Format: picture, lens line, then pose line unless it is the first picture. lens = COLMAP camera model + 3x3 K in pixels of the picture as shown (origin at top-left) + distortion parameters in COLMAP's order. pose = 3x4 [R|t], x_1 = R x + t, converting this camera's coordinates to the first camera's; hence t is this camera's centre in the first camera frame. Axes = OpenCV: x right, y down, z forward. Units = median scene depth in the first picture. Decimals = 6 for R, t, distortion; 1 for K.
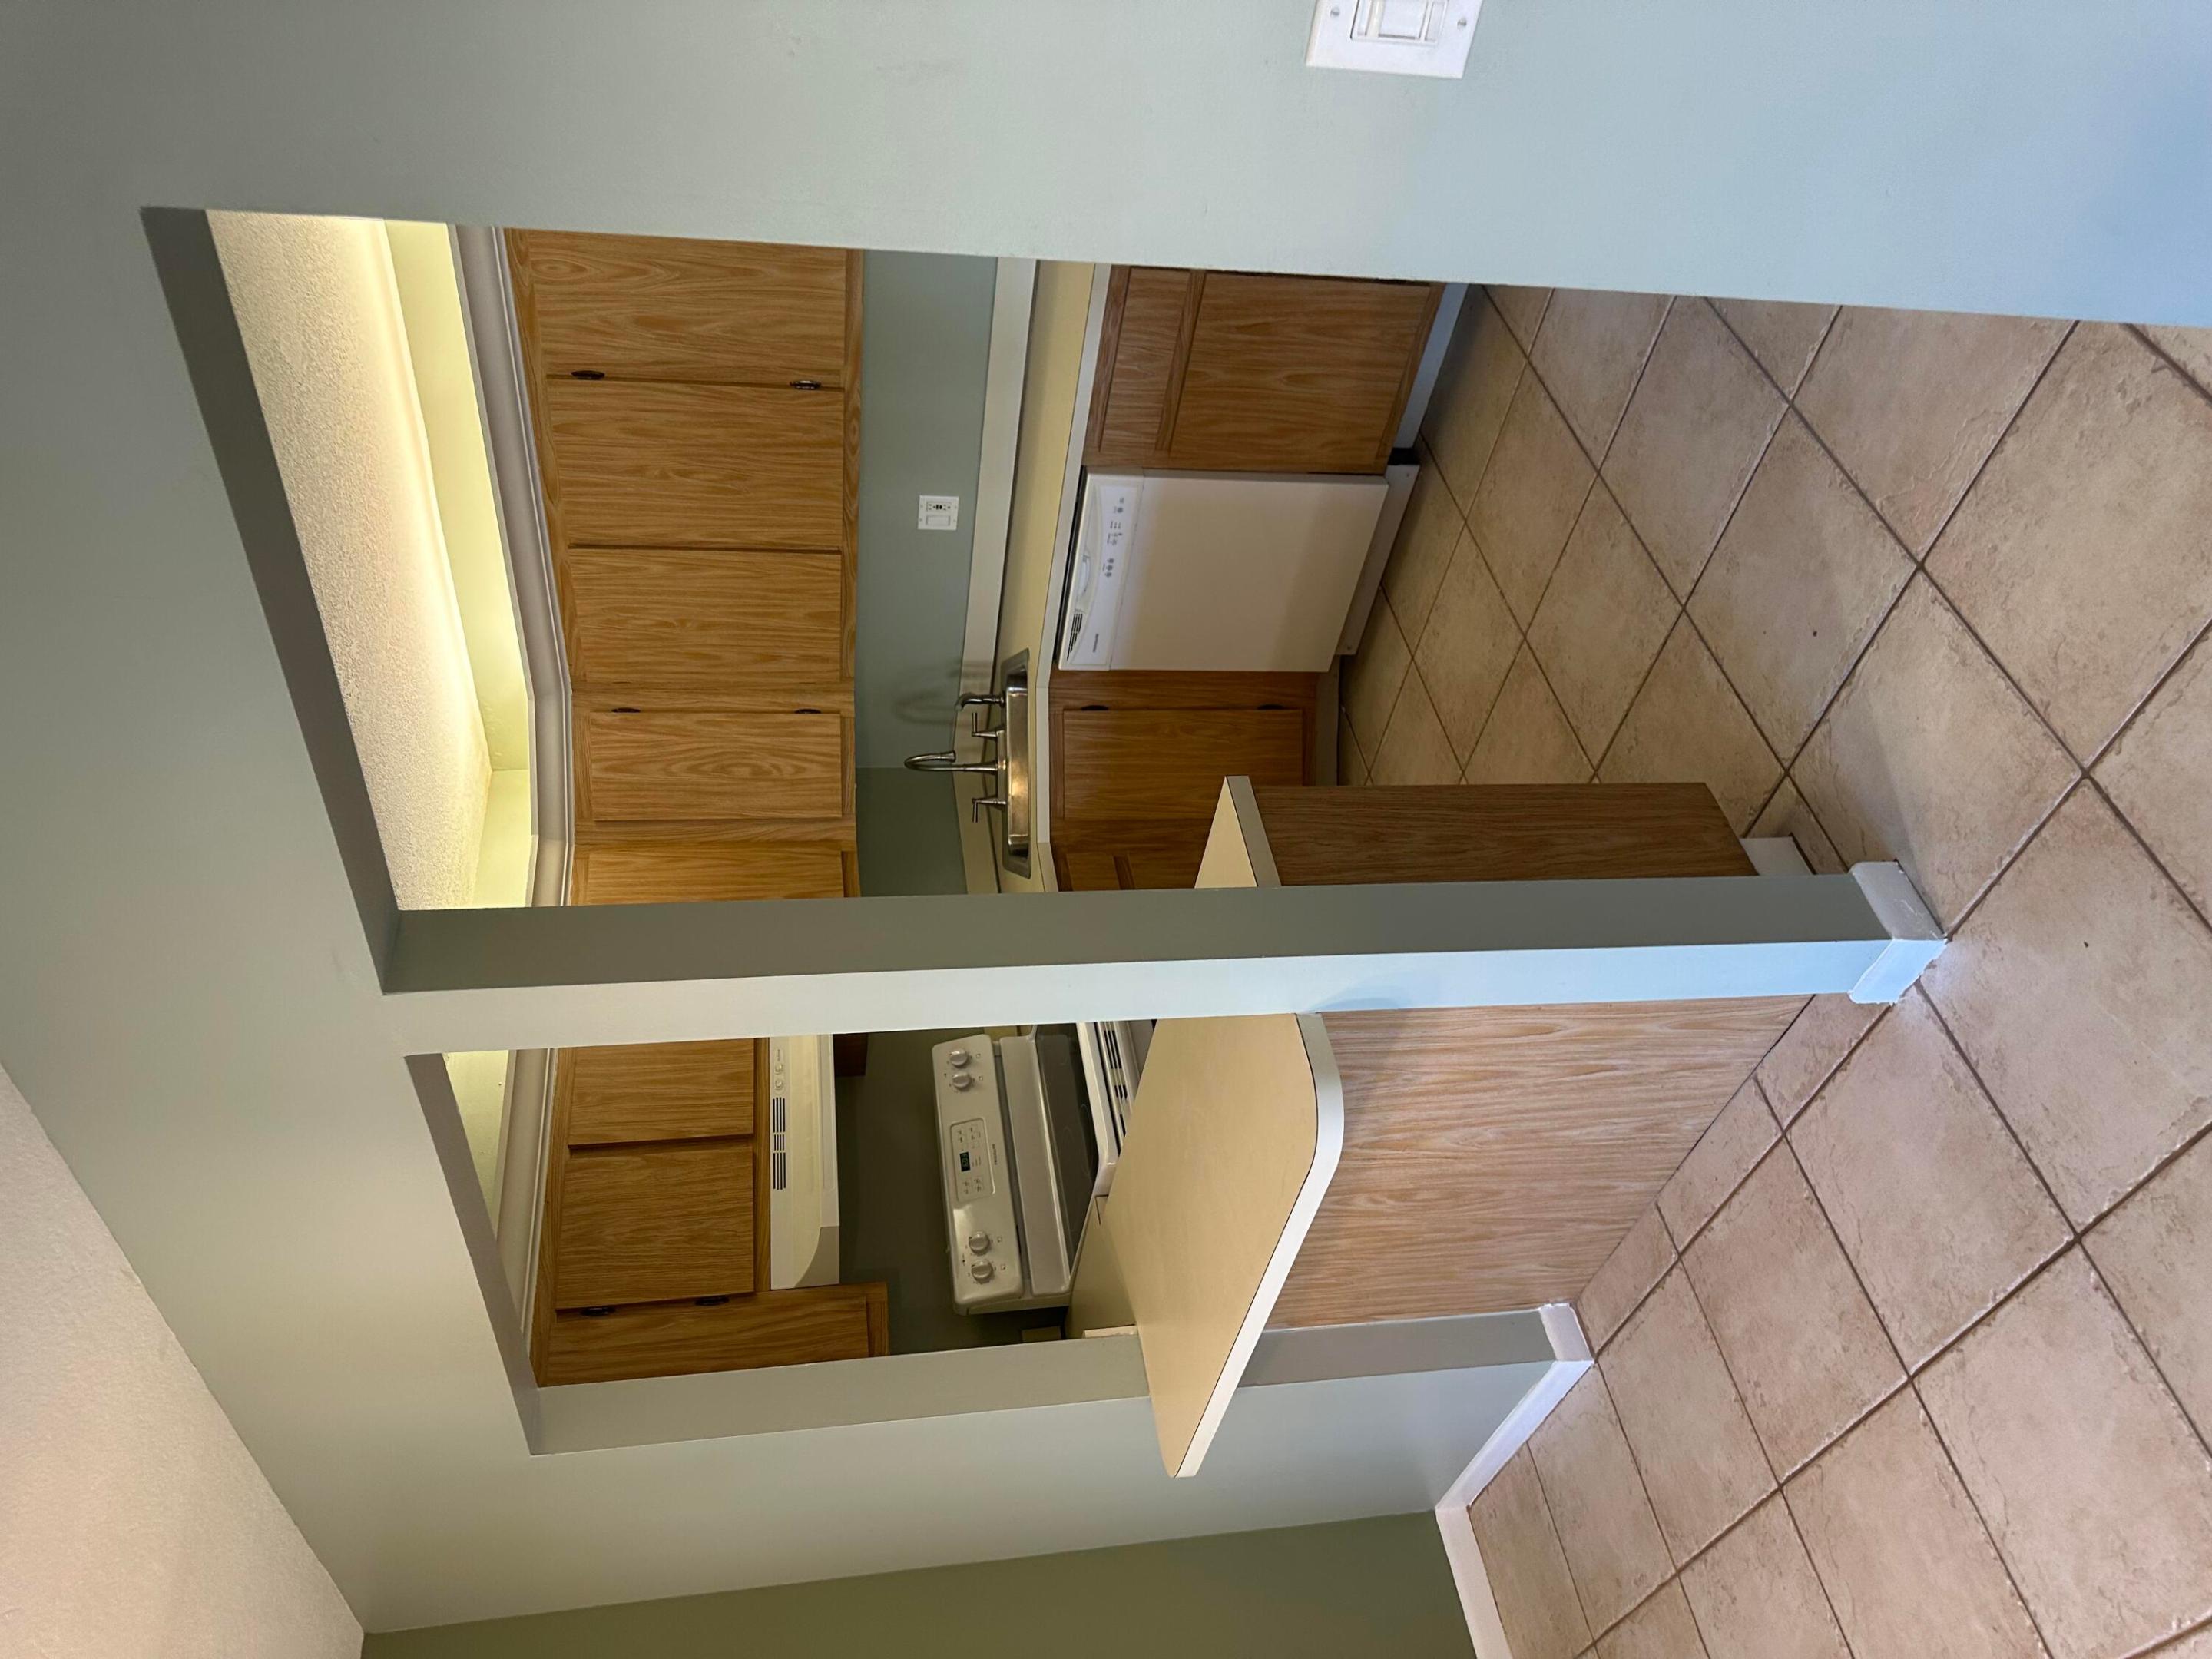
lens RADIAL K [[1546.0, 0, 1117.3], [0, 1546.0, 830.3], [0, 0, 1]] dist [0.183174, -0.390205]
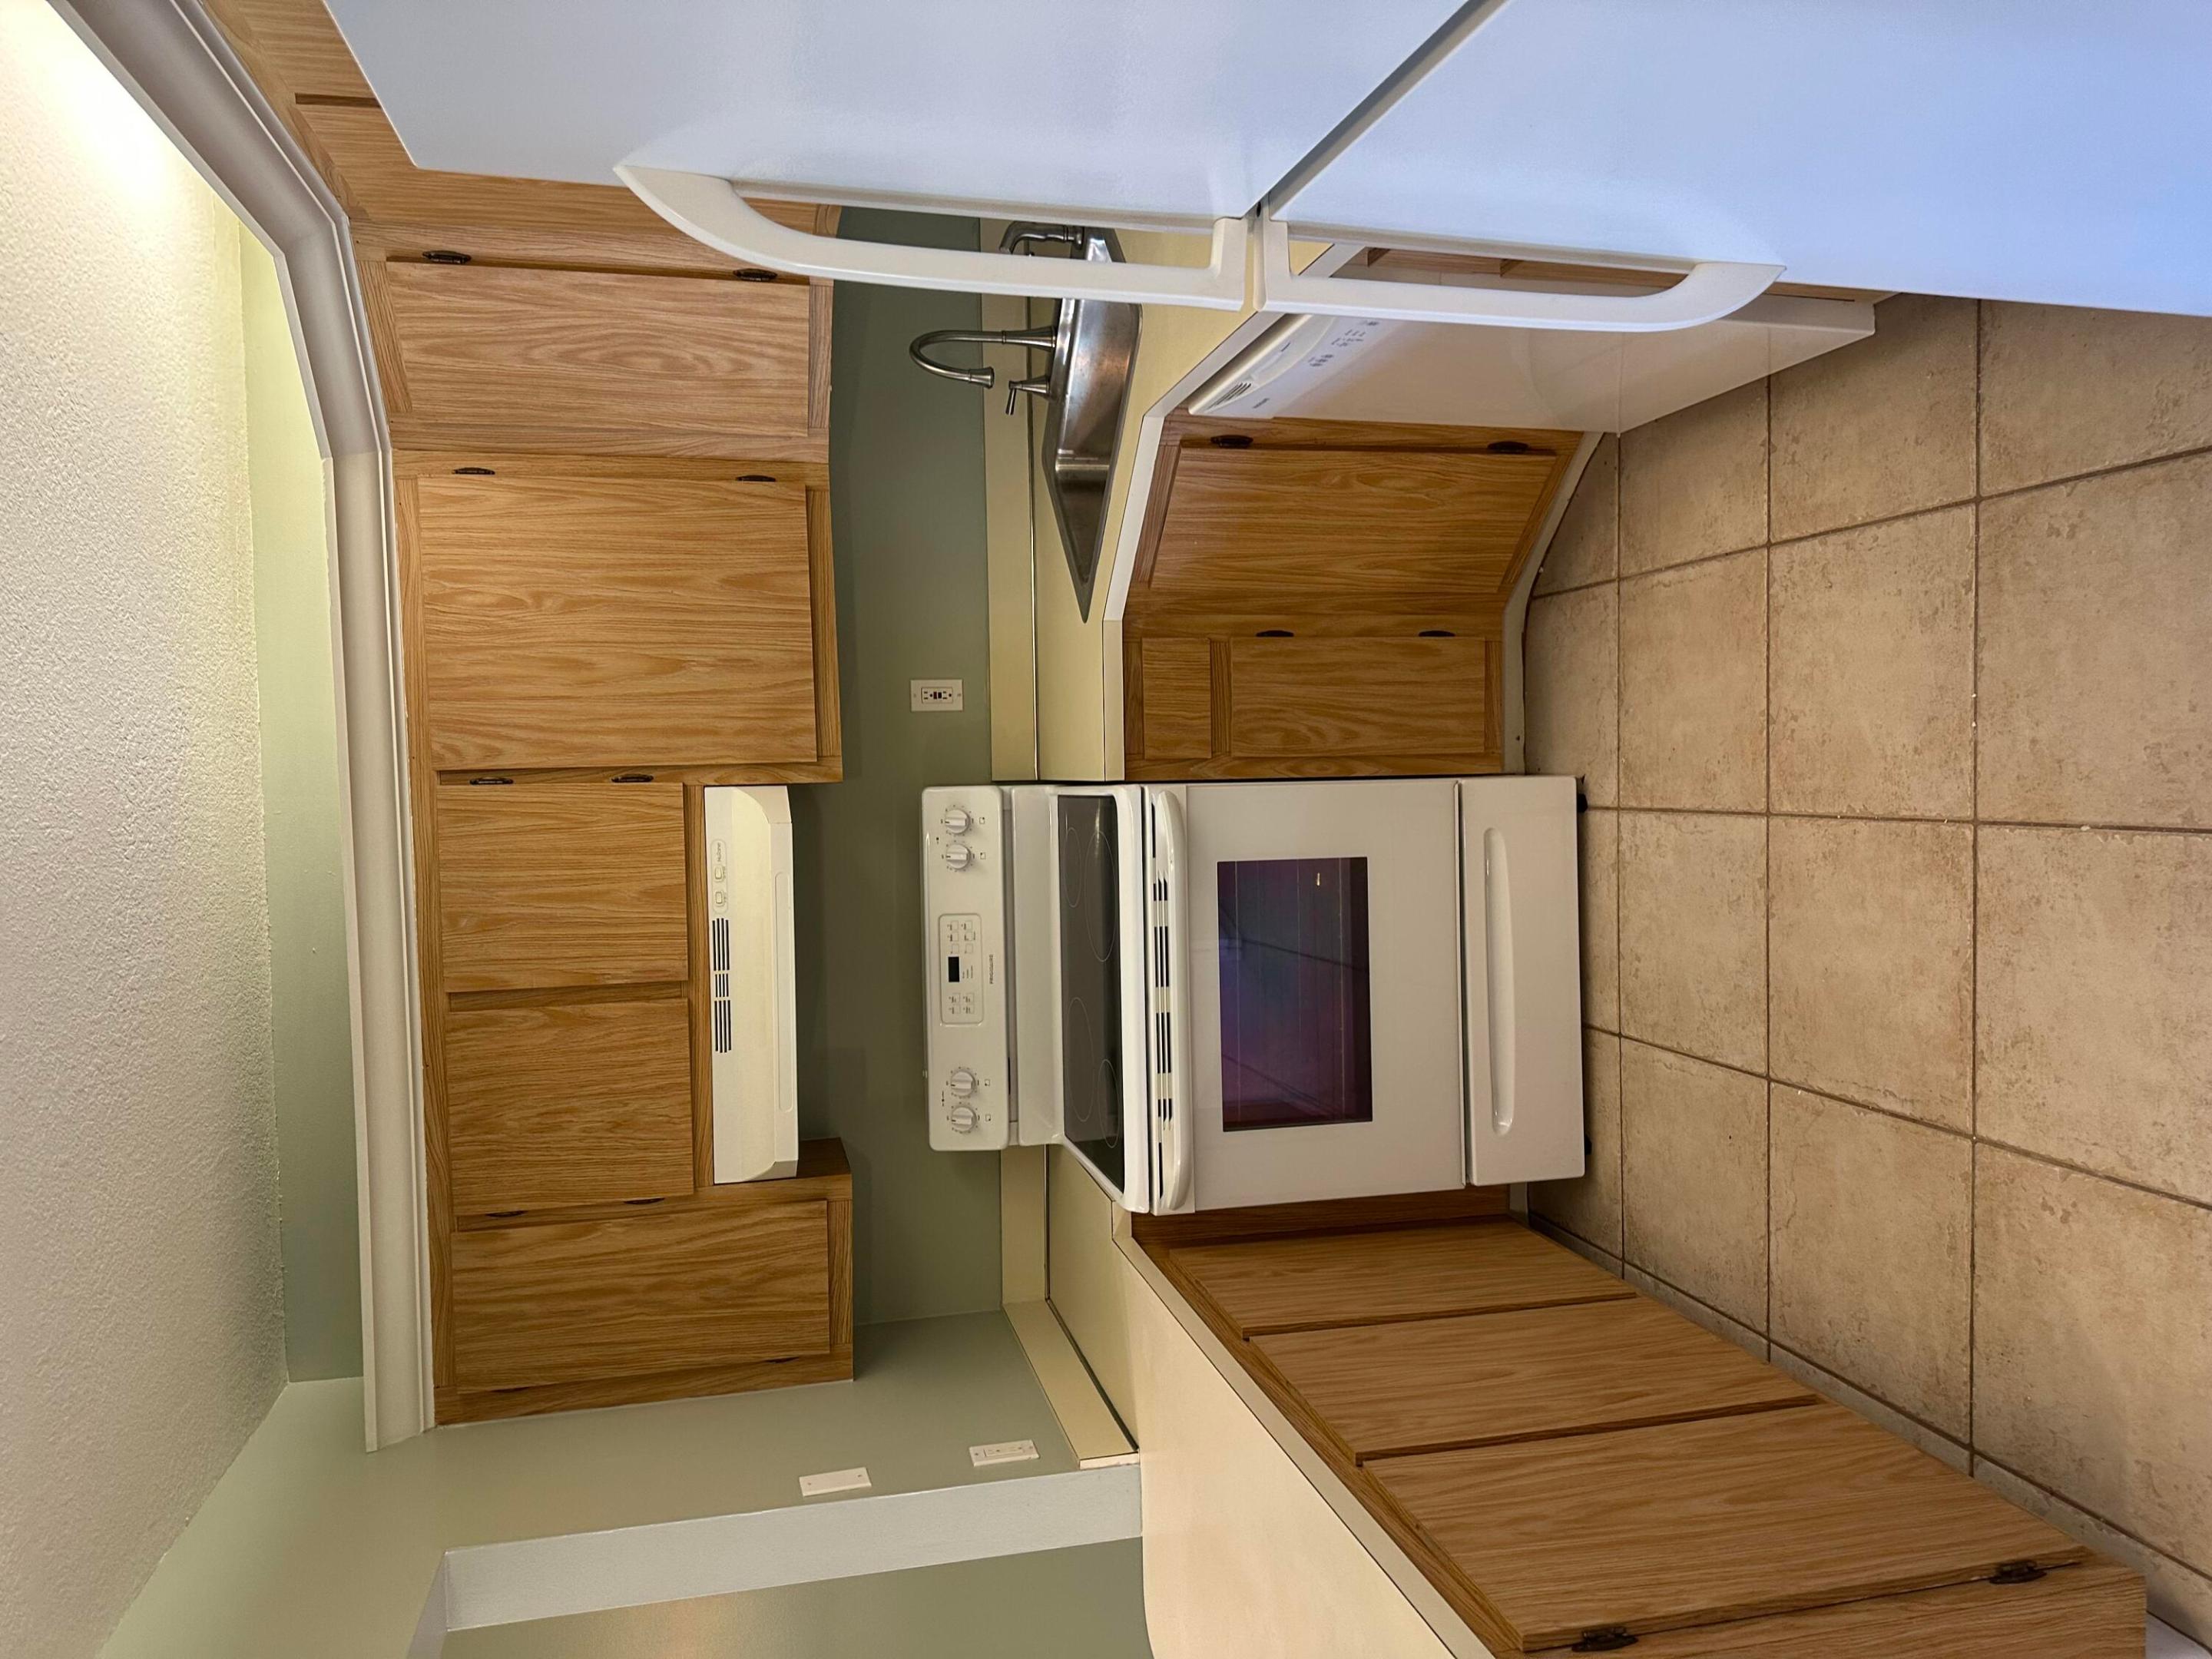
lens RADIAL K [[1546.0, 0, 1117.3], [0, 1546.0, 830.3], [0, 0, 1]] dist [0.183174, -0.390205]
pose [[0.985227, 0.137653, 0.101882, -0.108632], [-0.169675, 0.703984, 0.689650, -0.419248], [0.023209, -0.696748, 0.716940, 0.485649]]
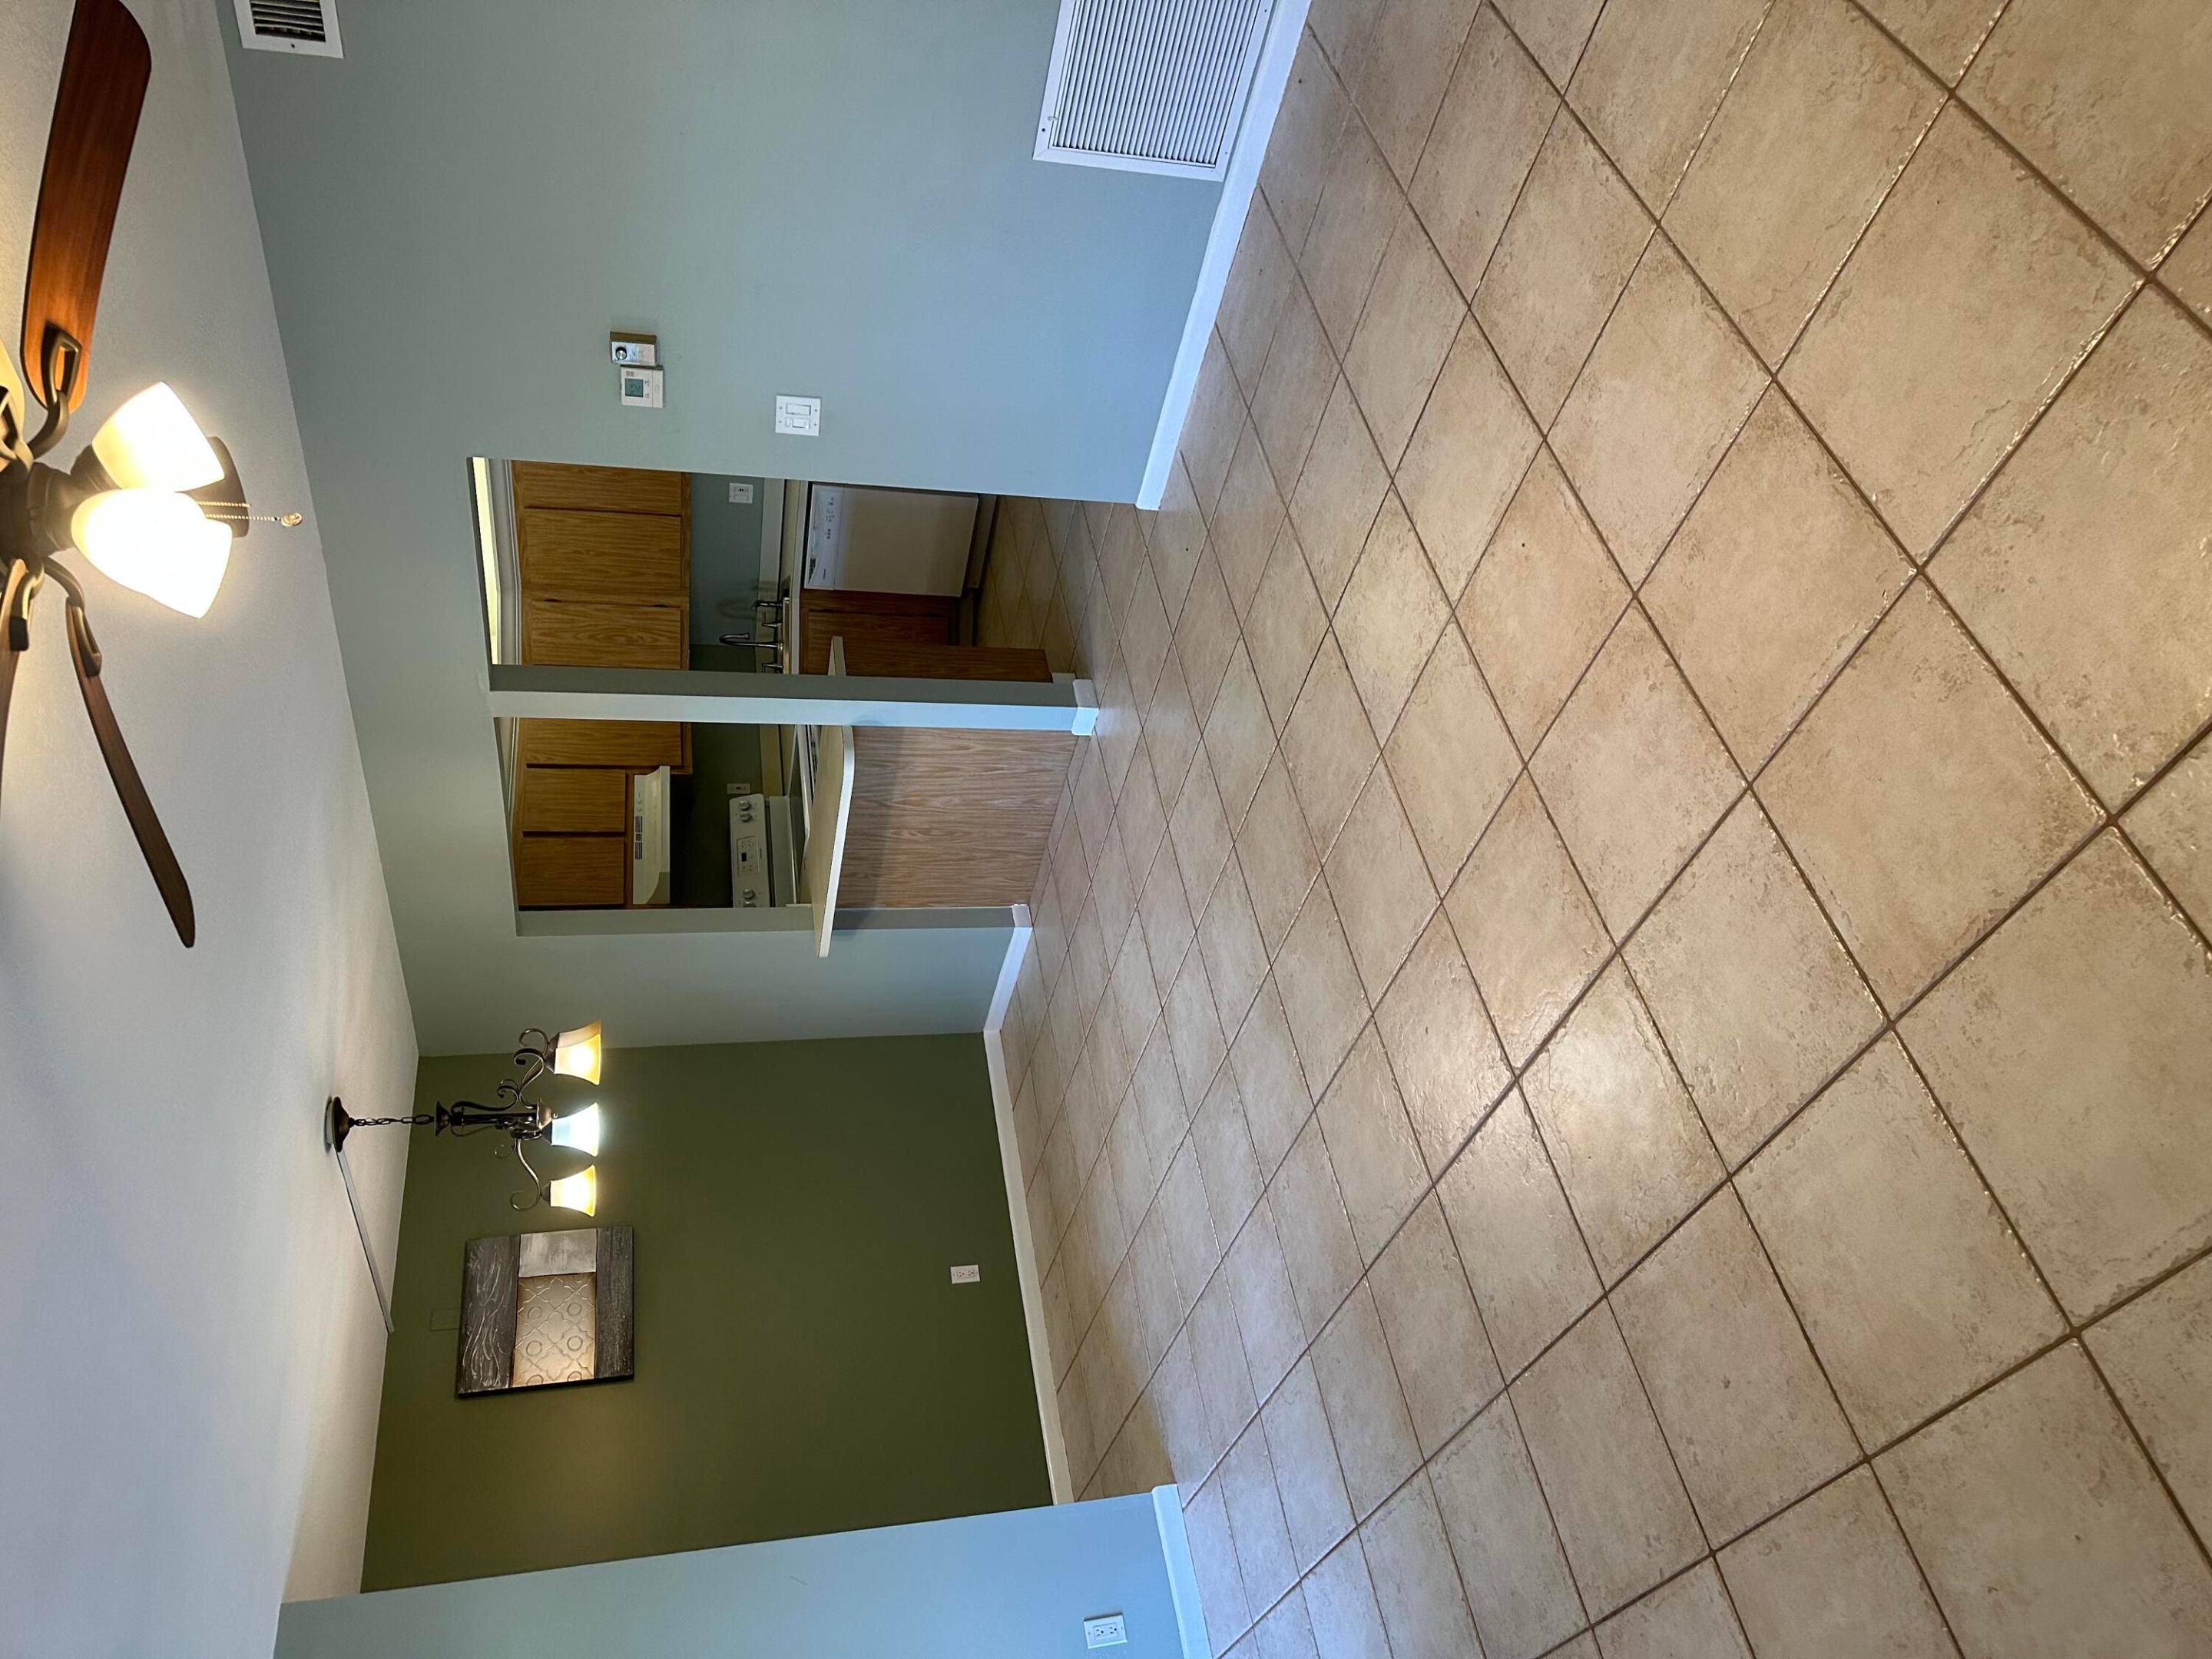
lens RADIAL K [[1546.0, 0, 1117.3], [0, 1546.0, 830.3], [0, 0, 1]] dist [0.183174, -0.390205]
pose [[0.996895, 0.030377, 0.072646, 0.210024], [-0.033620, 0.998473, 0.043842, 0.088279], [-0.071204, -0.046149, 0.996394, -0.875200]]
